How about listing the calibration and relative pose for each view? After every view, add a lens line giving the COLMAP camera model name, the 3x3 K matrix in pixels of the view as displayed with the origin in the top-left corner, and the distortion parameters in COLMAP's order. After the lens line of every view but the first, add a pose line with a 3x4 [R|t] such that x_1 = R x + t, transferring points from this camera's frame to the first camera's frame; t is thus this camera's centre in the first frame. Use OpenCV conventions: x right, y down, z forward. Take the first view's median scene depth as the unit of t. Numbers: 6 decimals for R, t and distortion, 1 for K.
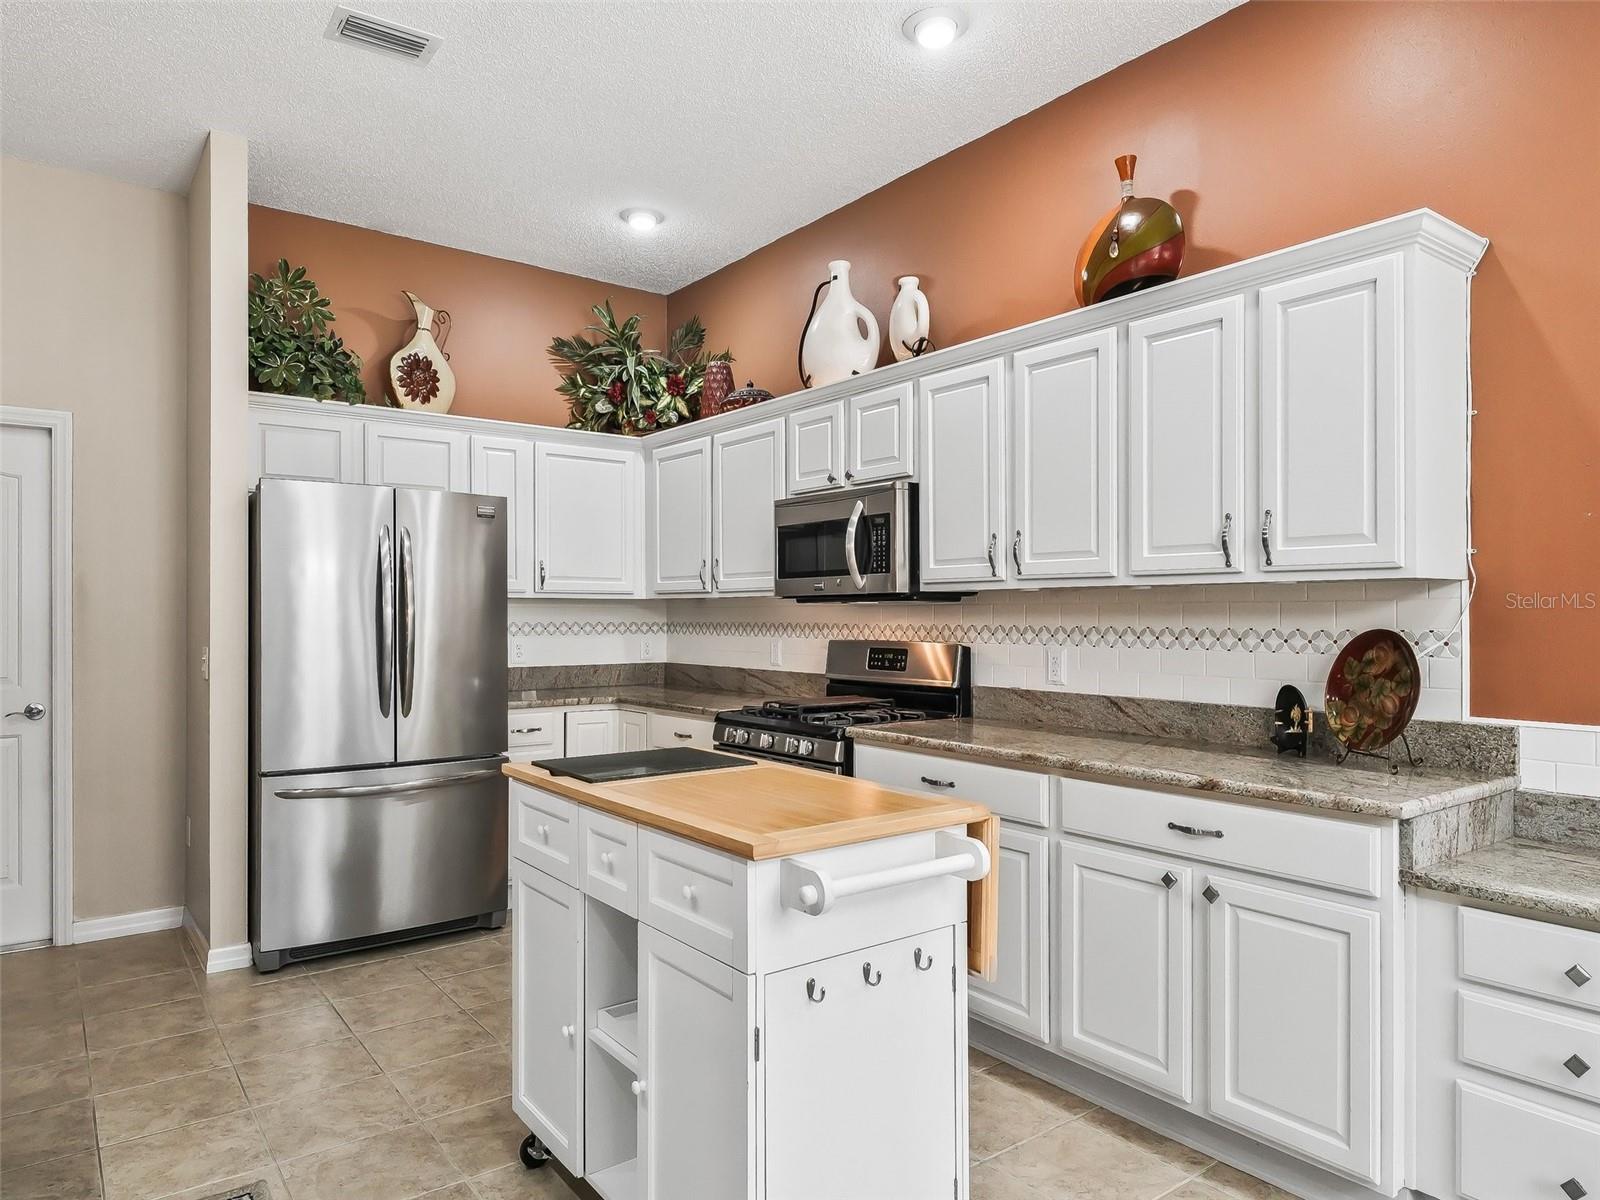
lens RADIAL K [[1019.2, 0, 795.7], [0, 1019.2, 612.4], [0, 0, 1]] dist [0.016870, 0.000217]
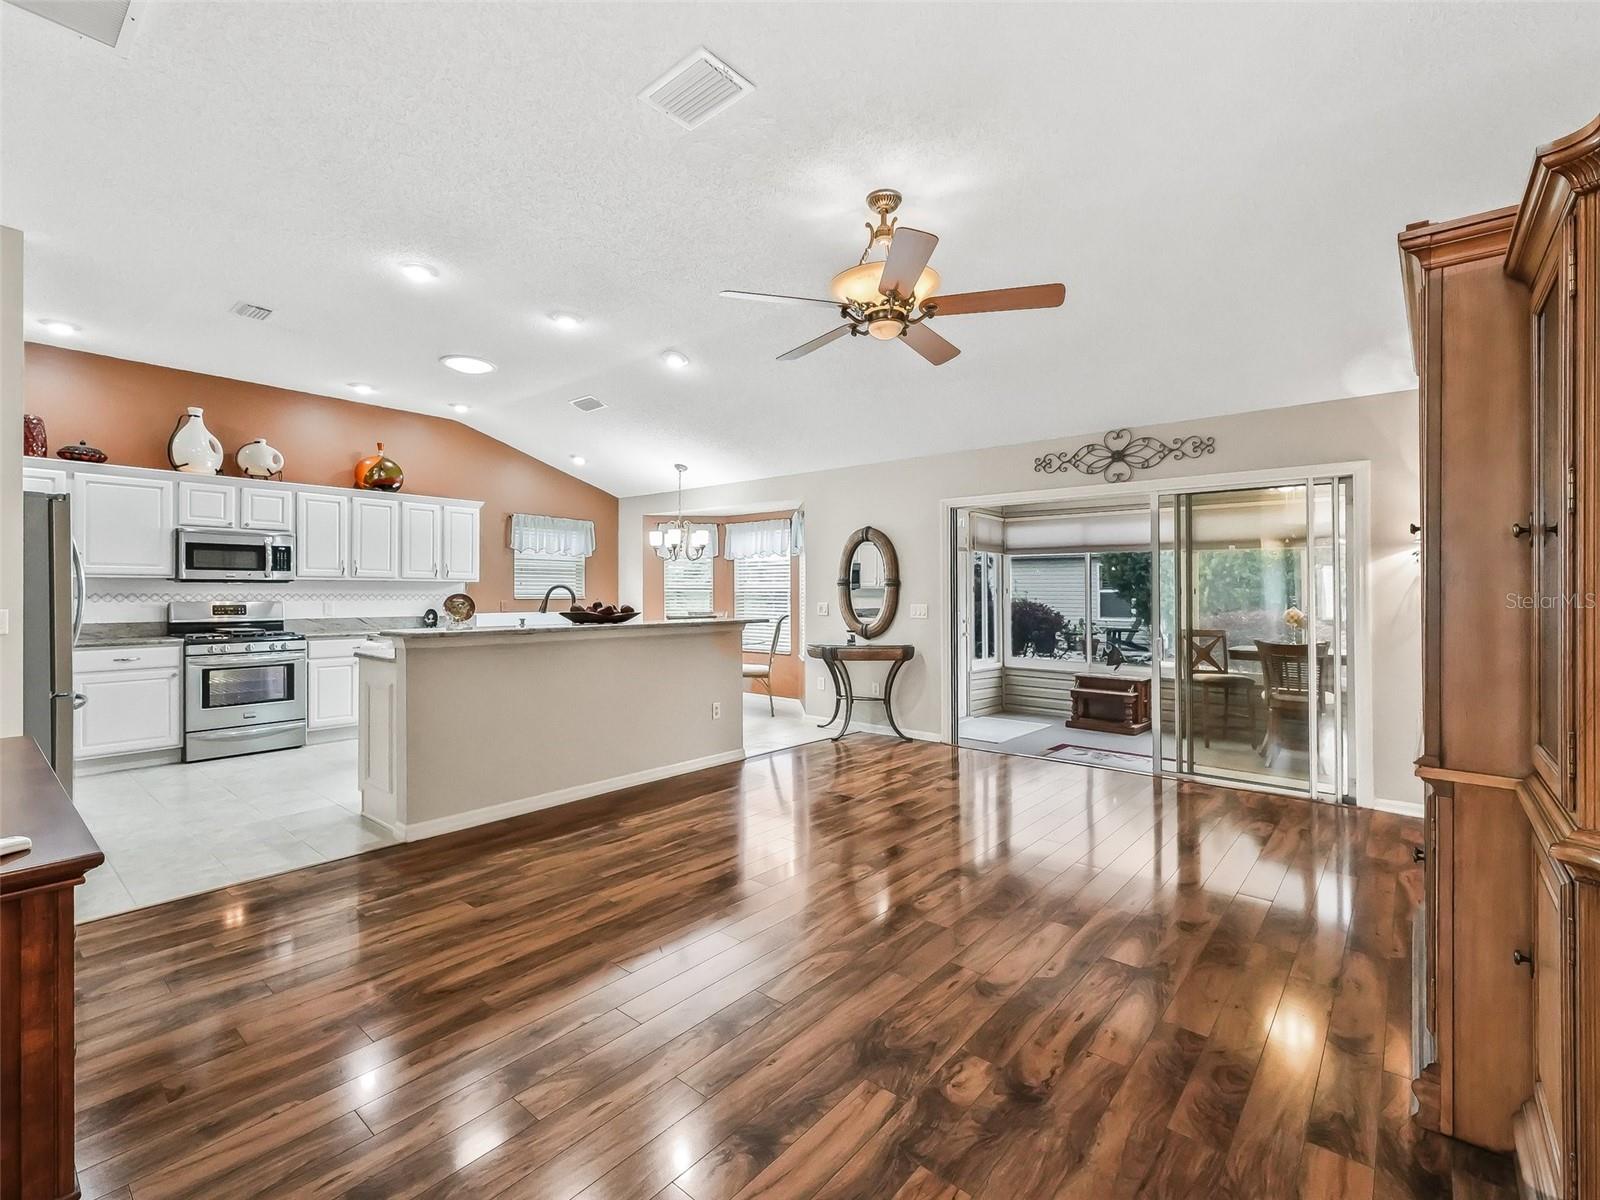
lens RADIAL K [[717.8, 0, 793.5], [0, 717.8, 594.0], [0, 0, 1]] dist [0.005813, 0.000122]
pose [[-0.225037, 0.001367, 0.974349, -1.650116], [-0.001718, 0.999997, -0.001799, 0.013725], [-0.974349, -0.002078, -0.225034, 0.210075]]
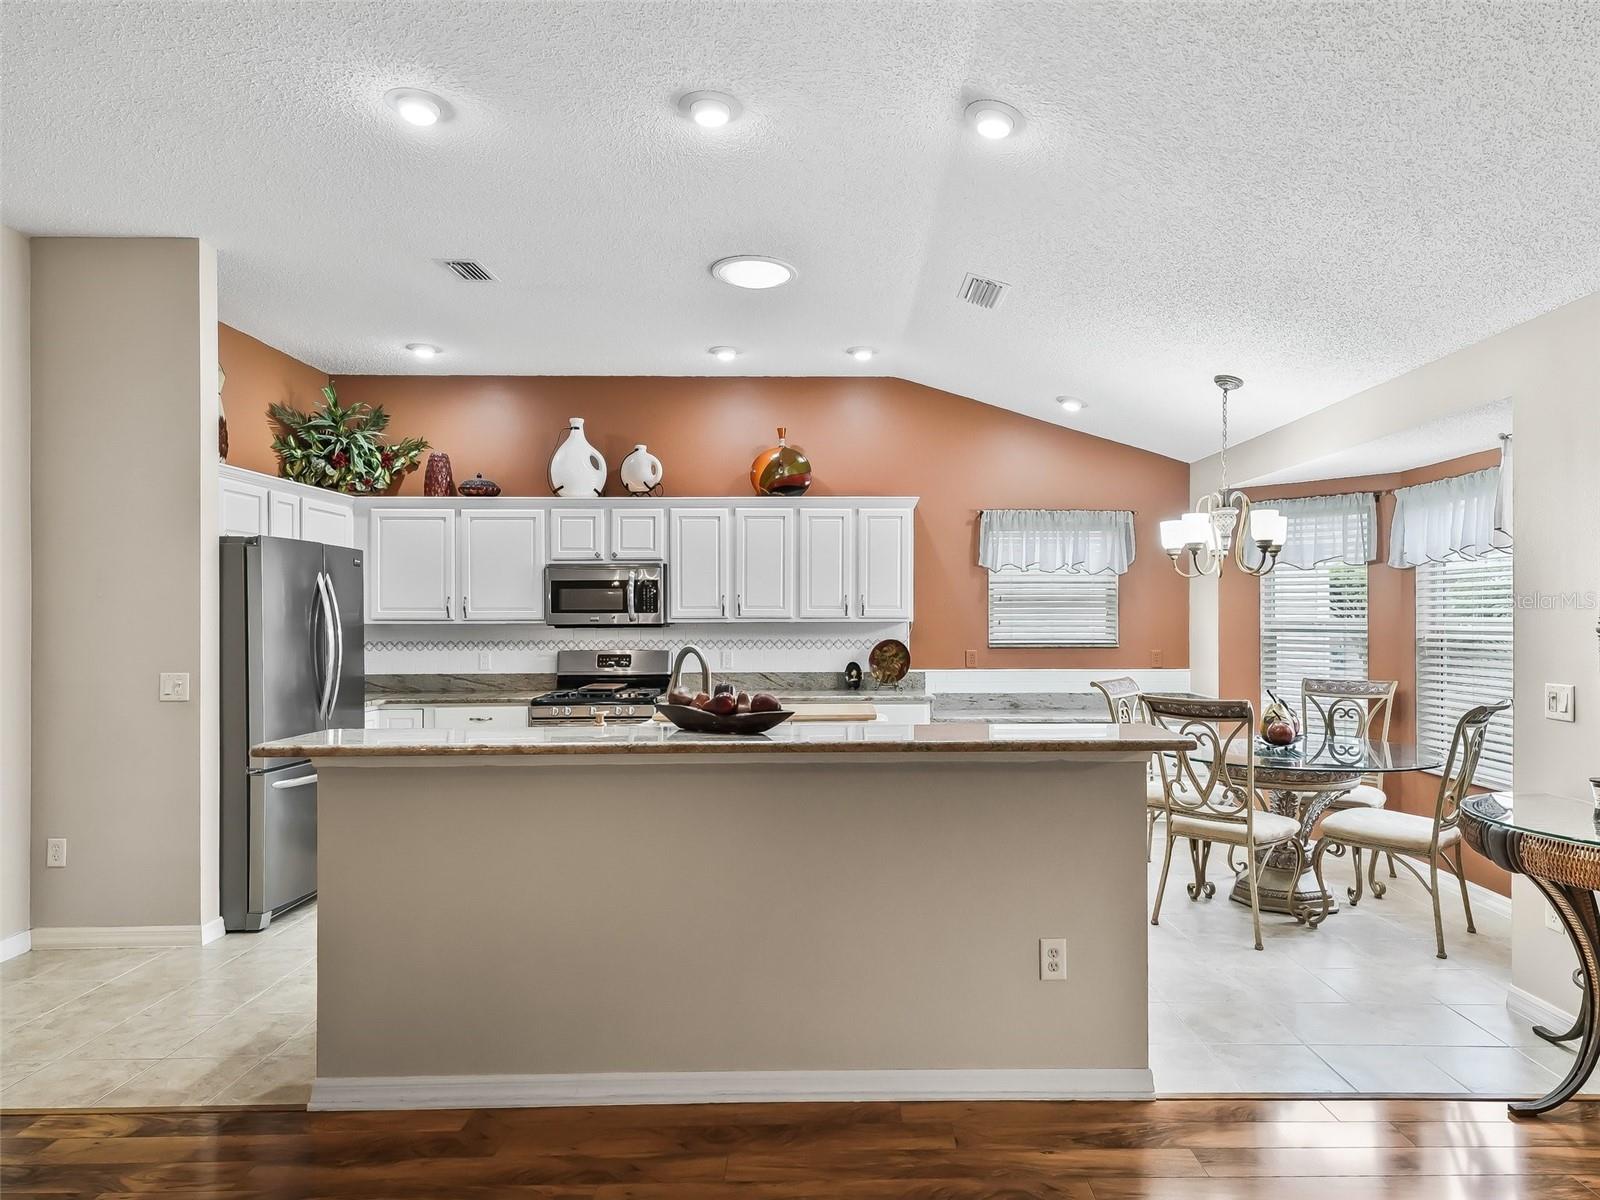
lens RADIAL K [[933.3, 0, 841.2], [0, 933.3, 610.3], [0, 0, 1]] dist [0.006322, 0.000633]
pose [[0.586461, 0.005705, 0.809958, -0.974686], [0.001600, 0.999965, -0.008202, -0.025804], [-0.809976, 0.006106, 0.586431, -0.227737]]
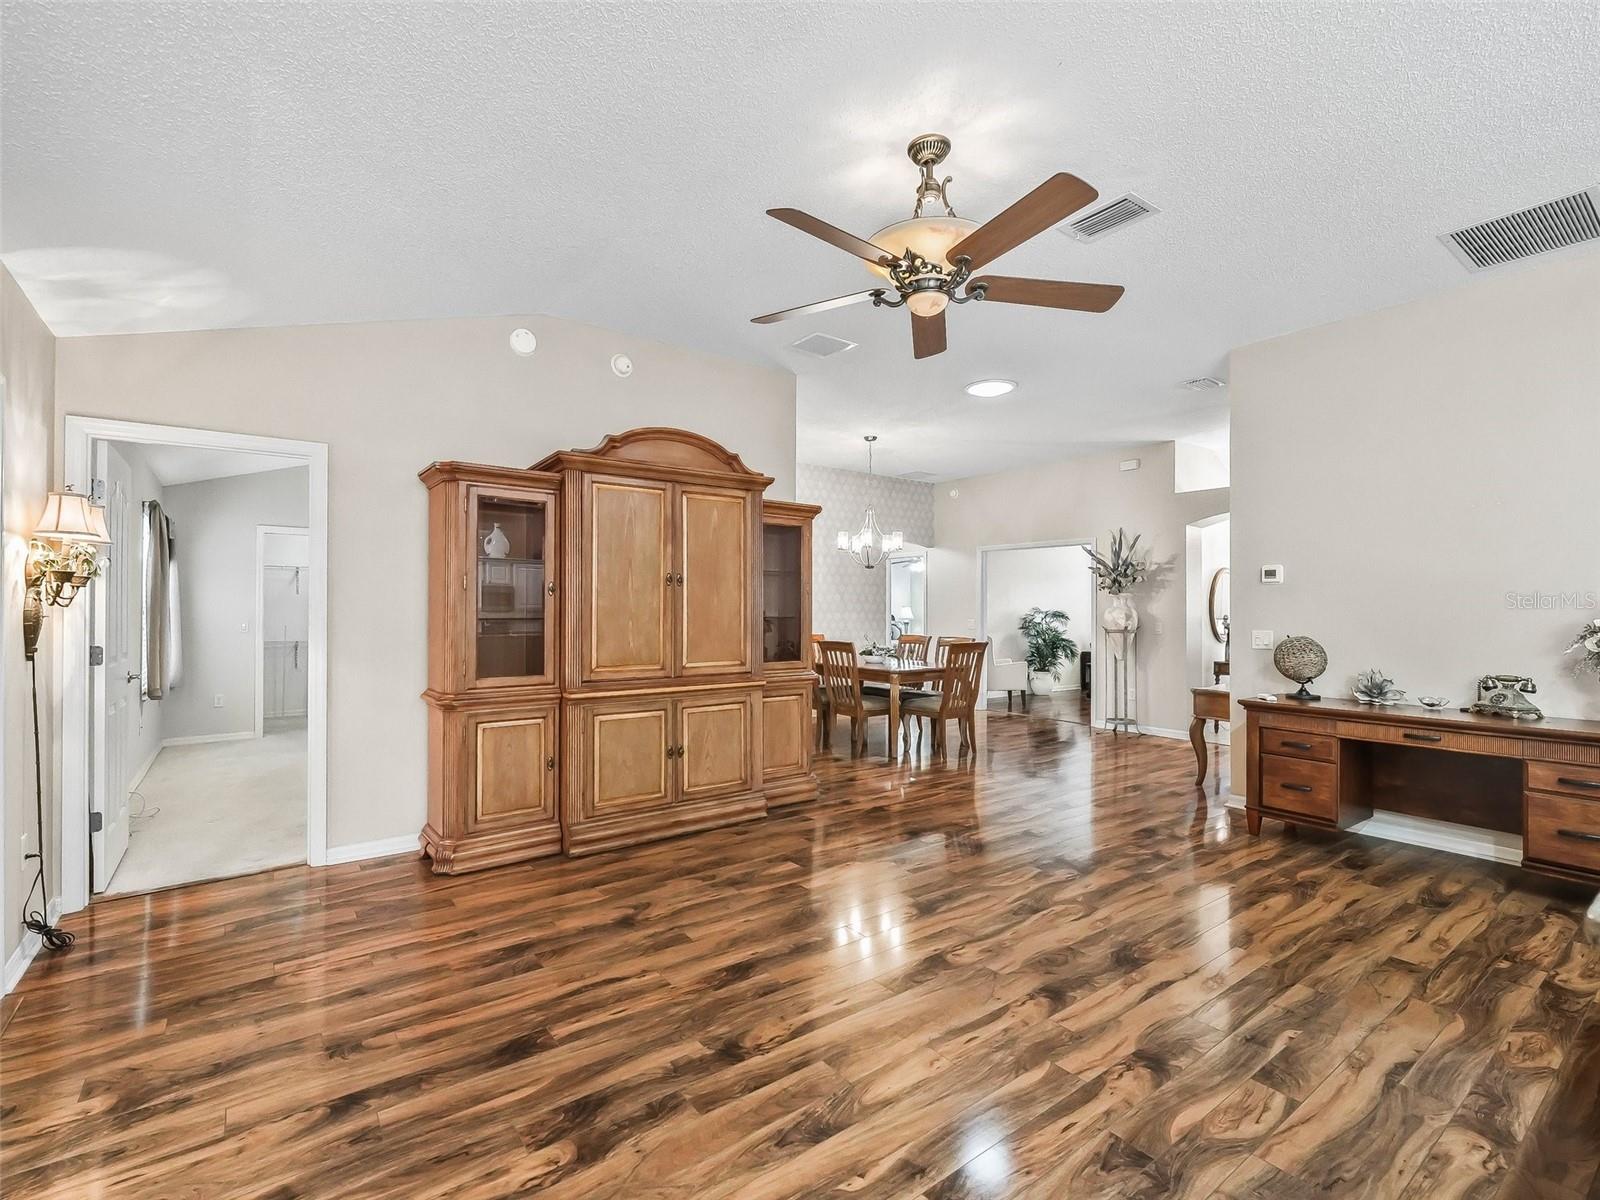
lens RADIAL K [[731.4, 0, 790.5], [0, 731.4, 603.7], [0, 0, 1]] dist [0.006436, -0.003595]
pose [[-0.002475, -0.004677, -0.999986, -0.173321], [-0.005335, 0.999975, -0.004663, -0.000058], [0.999983, 0.005323, -0.002500, -0.210924]]
